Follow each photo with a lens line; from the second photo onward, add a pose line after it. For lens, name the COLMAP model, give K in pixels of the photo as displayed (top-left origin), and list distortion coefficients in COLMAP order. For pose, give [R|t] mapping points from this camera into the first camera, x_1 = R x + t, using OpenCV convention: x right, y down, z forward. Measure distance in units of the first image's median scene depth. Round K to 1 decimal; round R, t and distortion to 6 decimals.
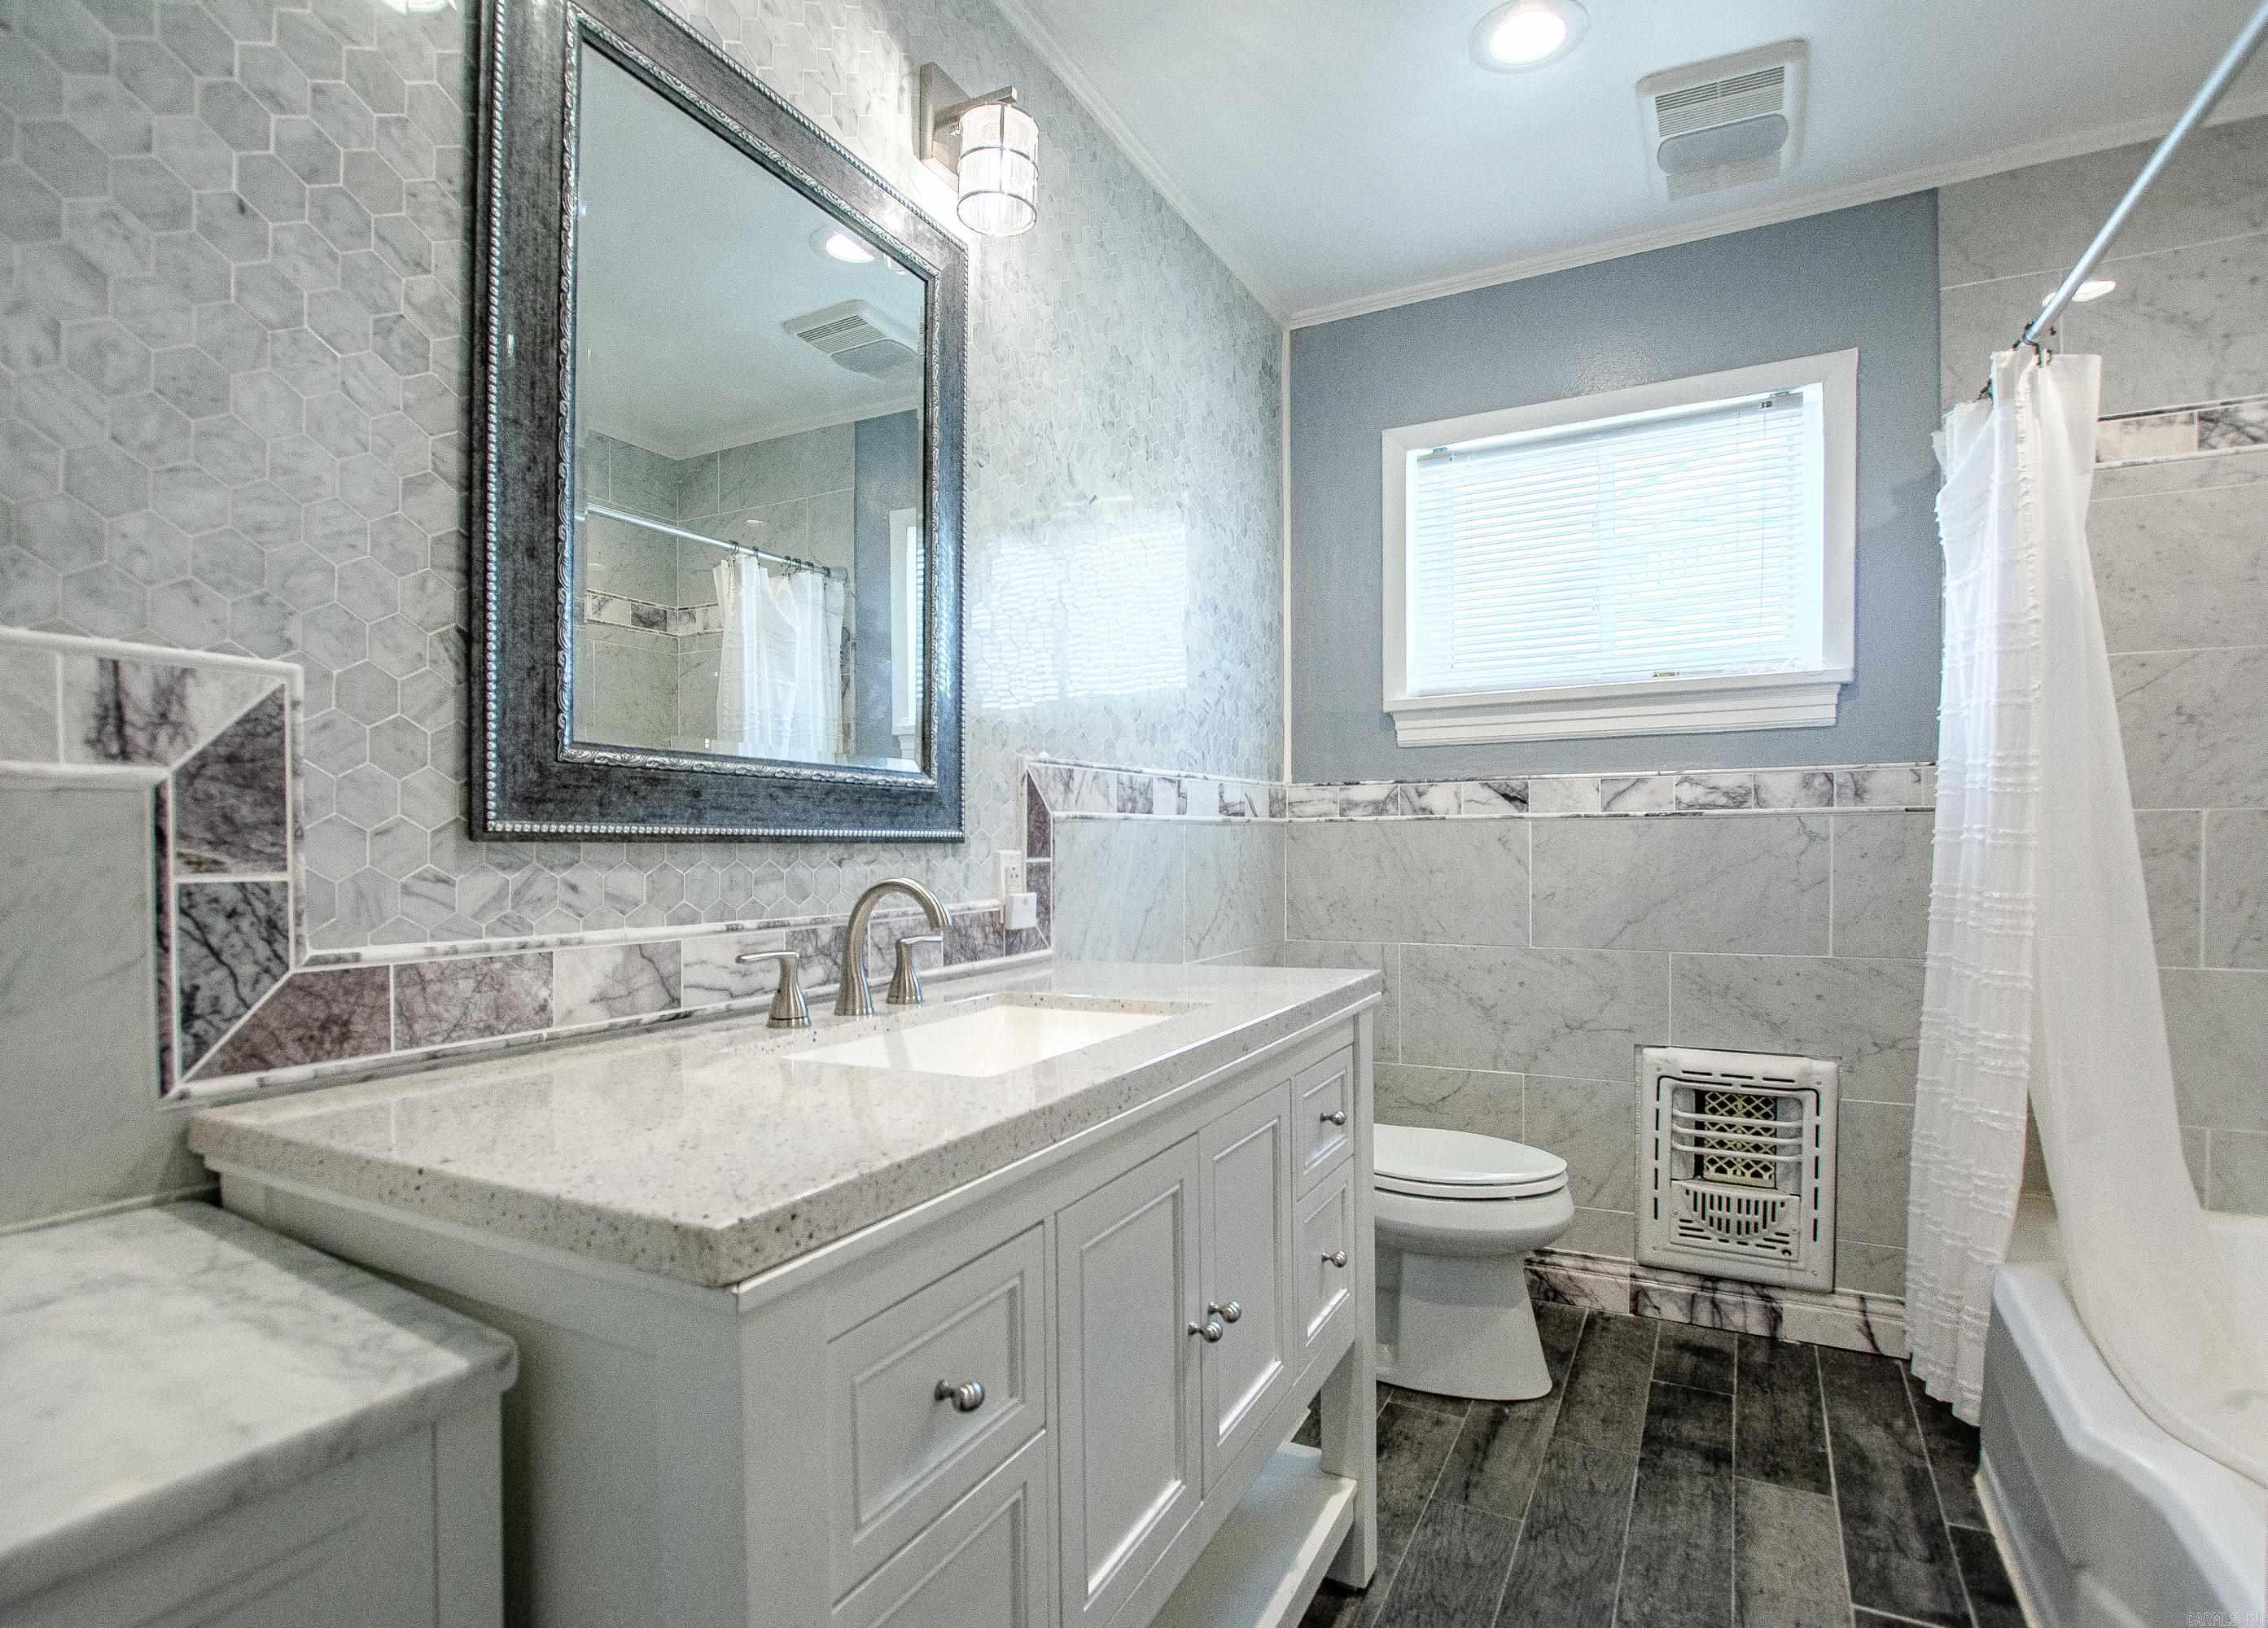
lens RADIAL K [[1127.7, 0, 1134.6], [0, 1127.7, 854.0], [0, 0, 1]] dist [-0.029513, 0.000546]
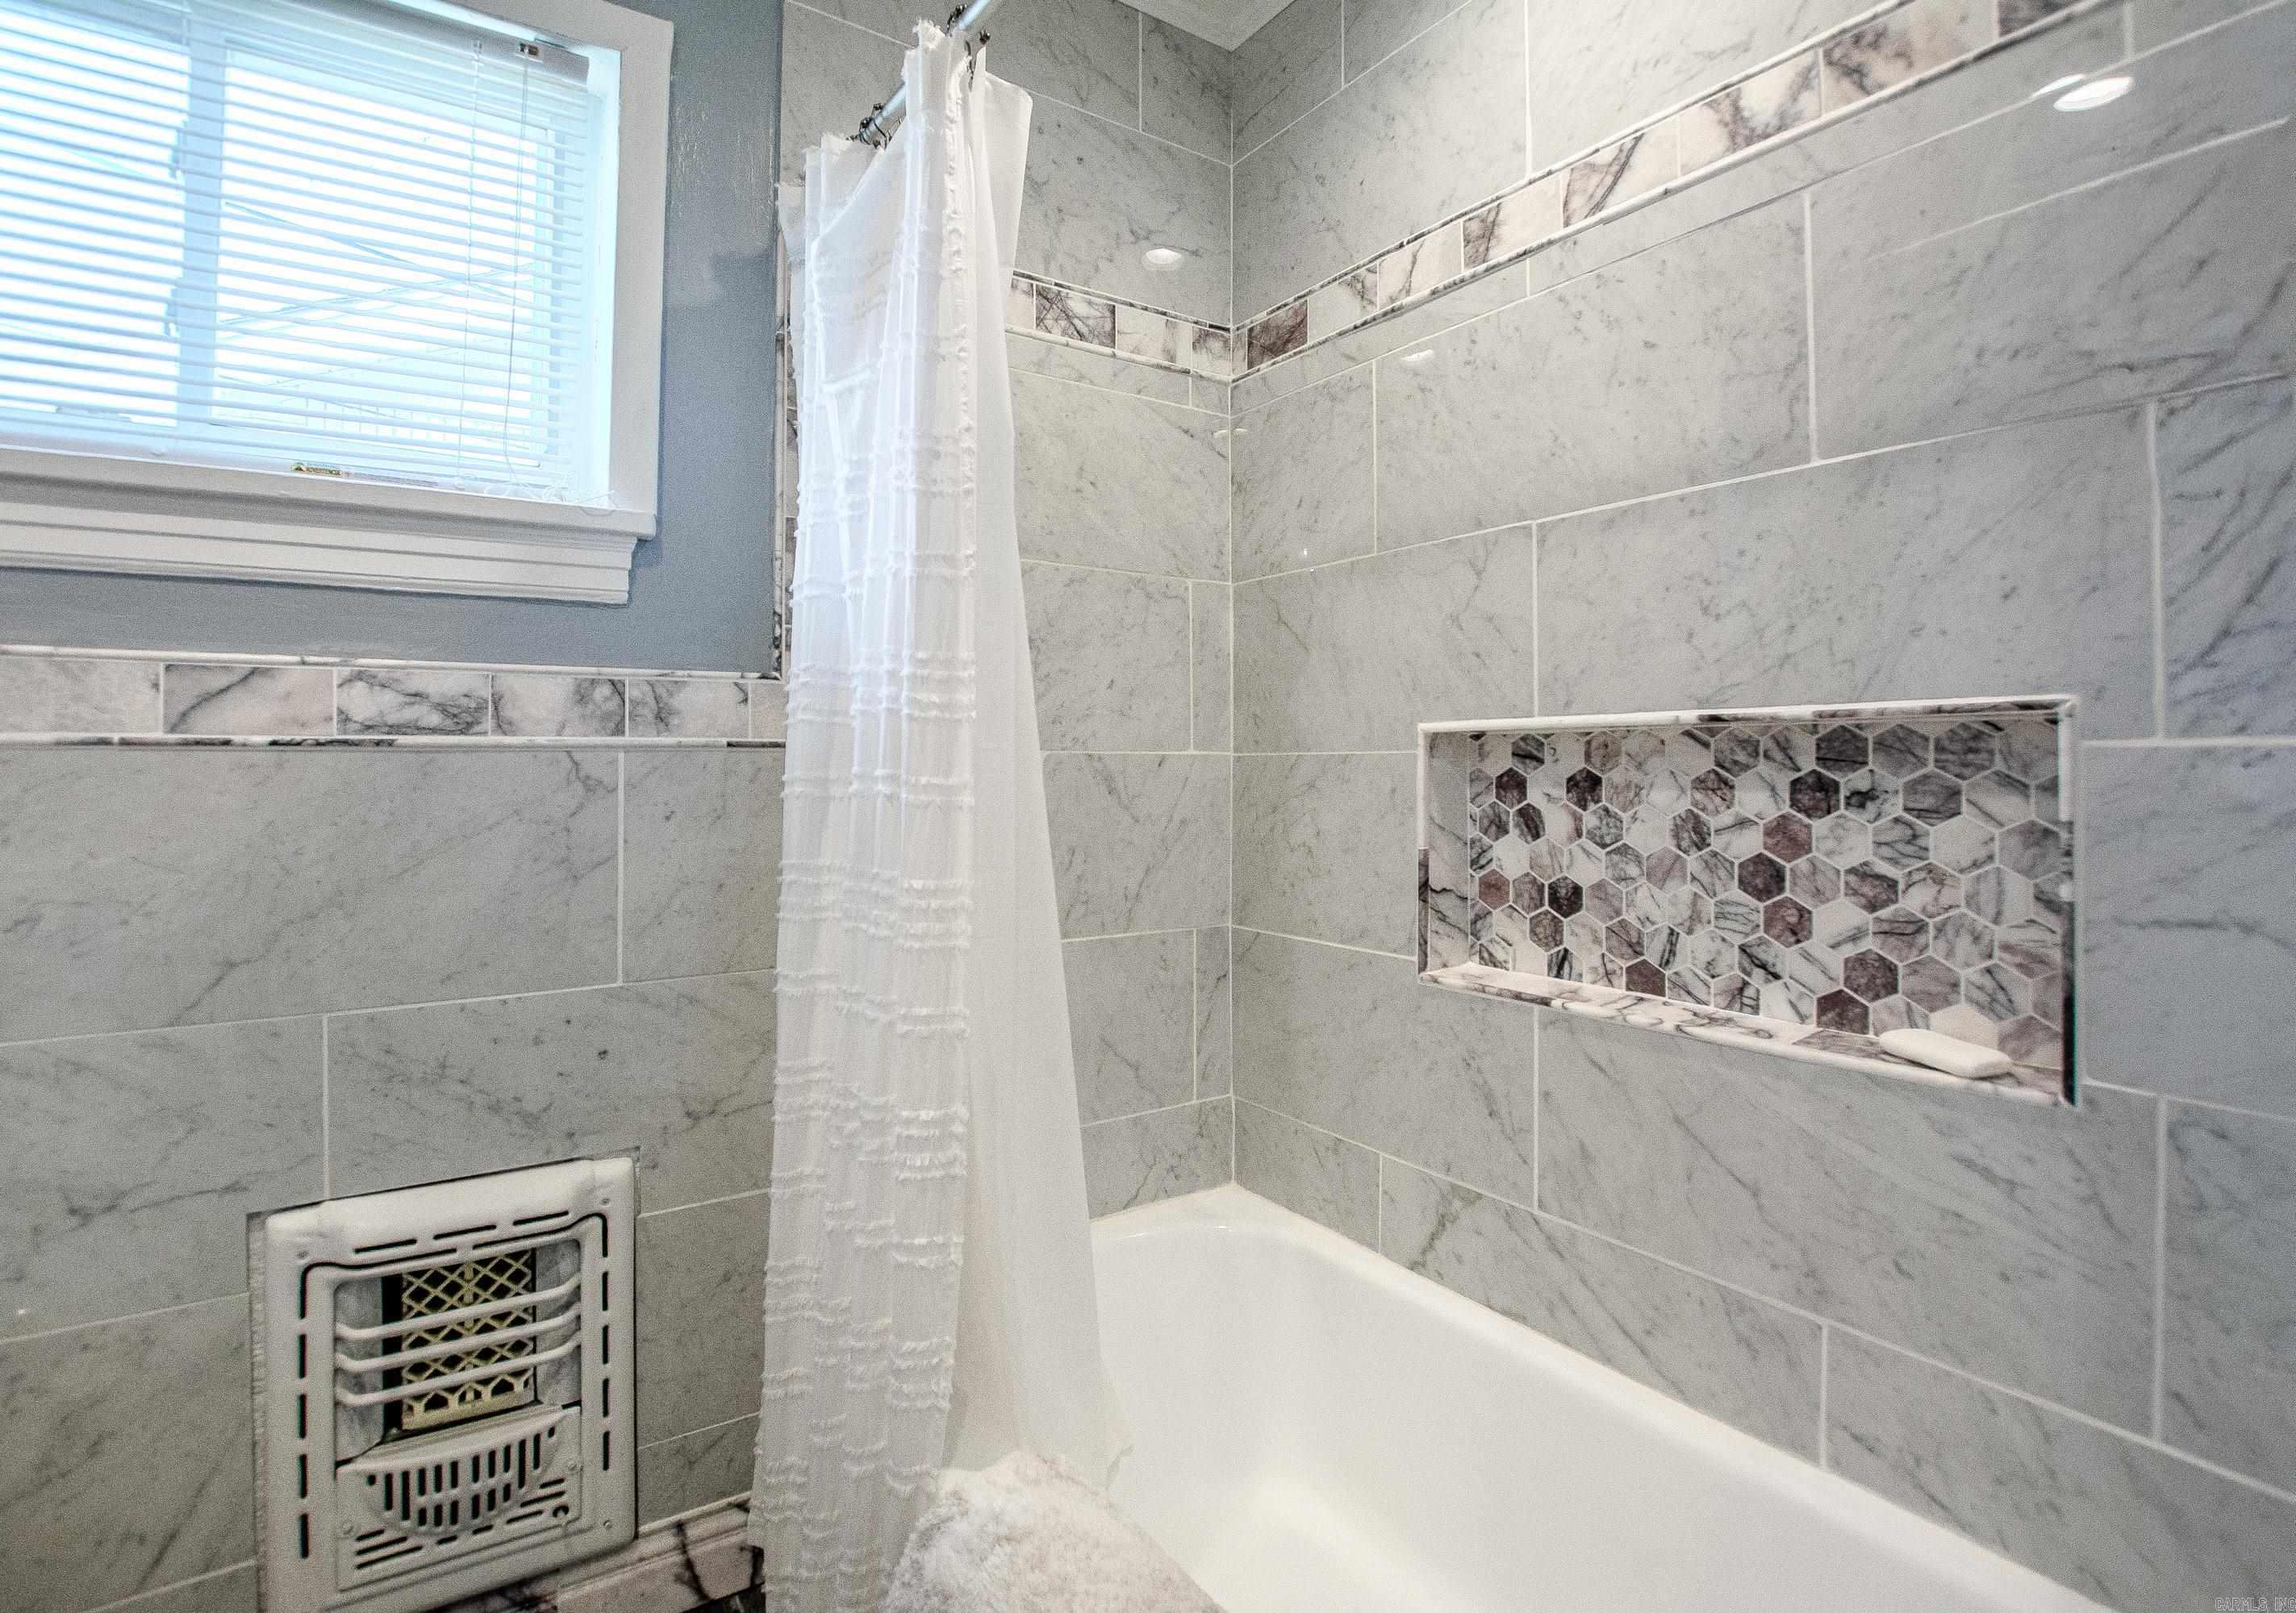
lens RADIAL K [[1122.4, 0, 1149.1], [0, 1122.4, 753.0], [0, 0, 1]] dist [-0.031747, 0.000408]
pose [[0.472035, 0.018580, 0.881384, 0.225852], [0.011322, 0.999568, -0.027135, -0.013570], [-0.881507, 0.022787, 0.471620, 0.460099]]
